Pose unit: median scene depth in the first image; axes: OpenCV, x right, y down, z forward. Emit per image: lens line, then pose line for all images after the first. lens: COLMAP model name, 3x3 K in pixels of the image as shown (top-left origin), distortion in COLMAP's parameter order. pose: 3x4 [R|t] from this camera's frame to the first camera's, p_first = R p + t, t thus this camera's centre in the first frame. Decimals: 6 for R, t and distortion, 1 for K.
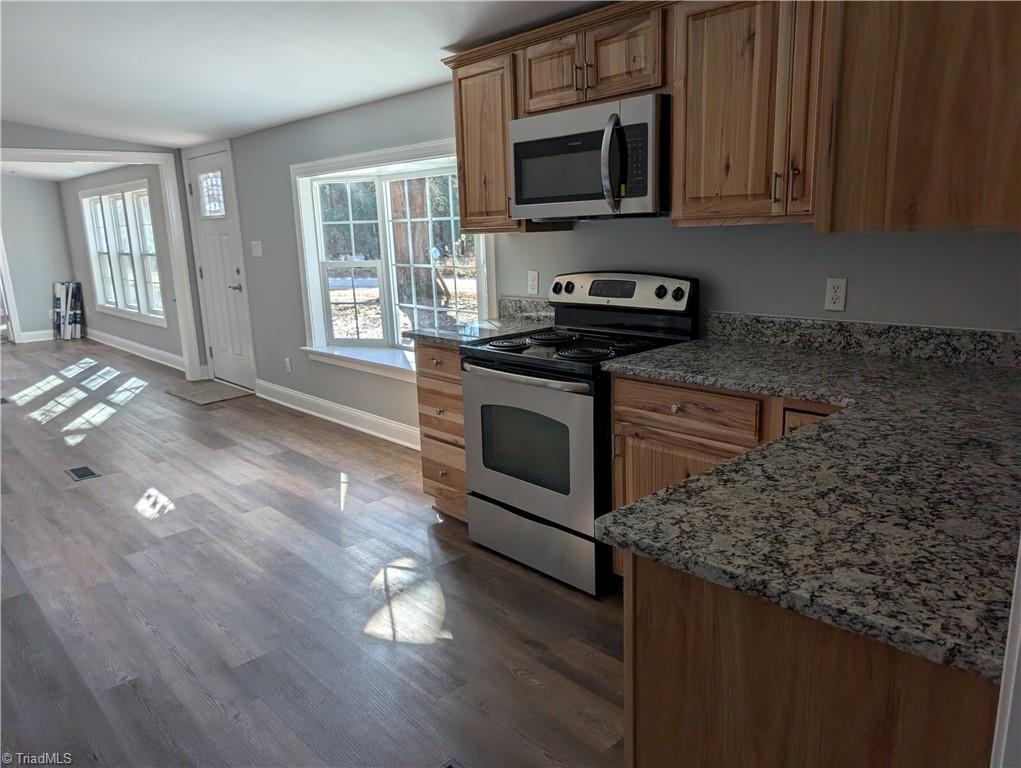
lens RADIAL K [[742.9, 0, 506.6], [0, 742.9, 389.6], [0, 0, 1]] dist [0.031928, -0.027293]
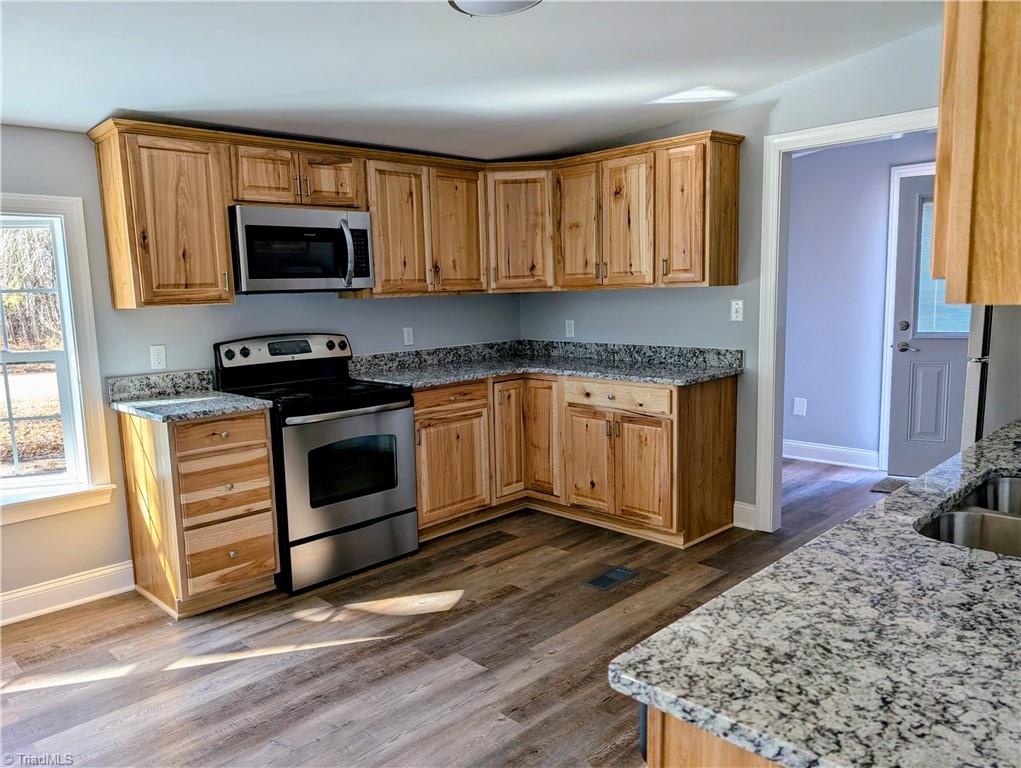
lens RADIAL K [[742.9, 0, 505.1], [0, 742.9, 385.4], [0, 0, 1]] dist [0.031928, -0.027293]
pose [[-0.044573, -0.095429, 0.994438, -1.295339], [0.244123, 0.964209, 0.103470, -0.134170], [-0.968719, 0.247377, -0.019681, 0.795629]]
